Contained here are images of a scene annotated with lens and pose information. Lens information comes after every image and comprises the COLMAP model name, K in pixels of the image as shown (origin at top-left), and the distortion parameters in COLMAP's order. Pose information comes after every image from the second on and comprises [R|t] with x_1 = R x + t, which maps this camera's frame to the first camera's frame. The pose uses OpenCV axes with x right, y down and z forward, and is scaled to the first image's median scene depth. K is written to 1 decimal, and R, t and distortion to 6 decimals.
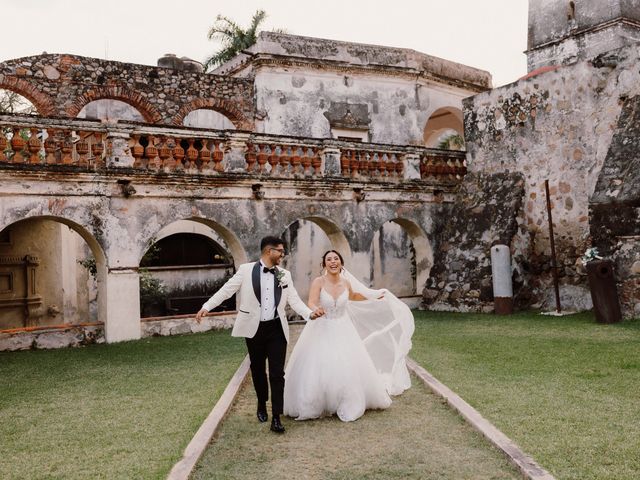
lens RADIAL K [[711.0, 0, 318.4], [0, 711.0, 218.8], [0, 0, 1]] dist [-0.006648, 0.000168]
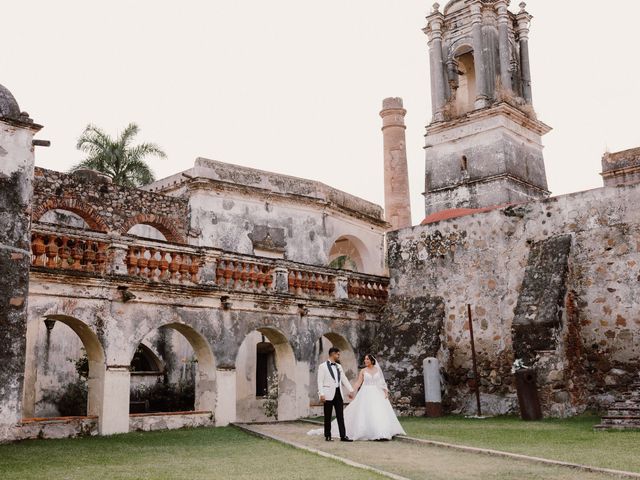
lens RADIAL K [[711.0, 0, 318.4], [0, 711.0, 218.8], [0, 0, 1]] dist [-0.006648, 0.000168]
pose [[0.978929, 0.069466, 0.192022, -0.157119], [-0.036370, 0.984636, -0.170791, 0.016949], [-0.200936, 0.160209, 0.966415, -0.132276]]
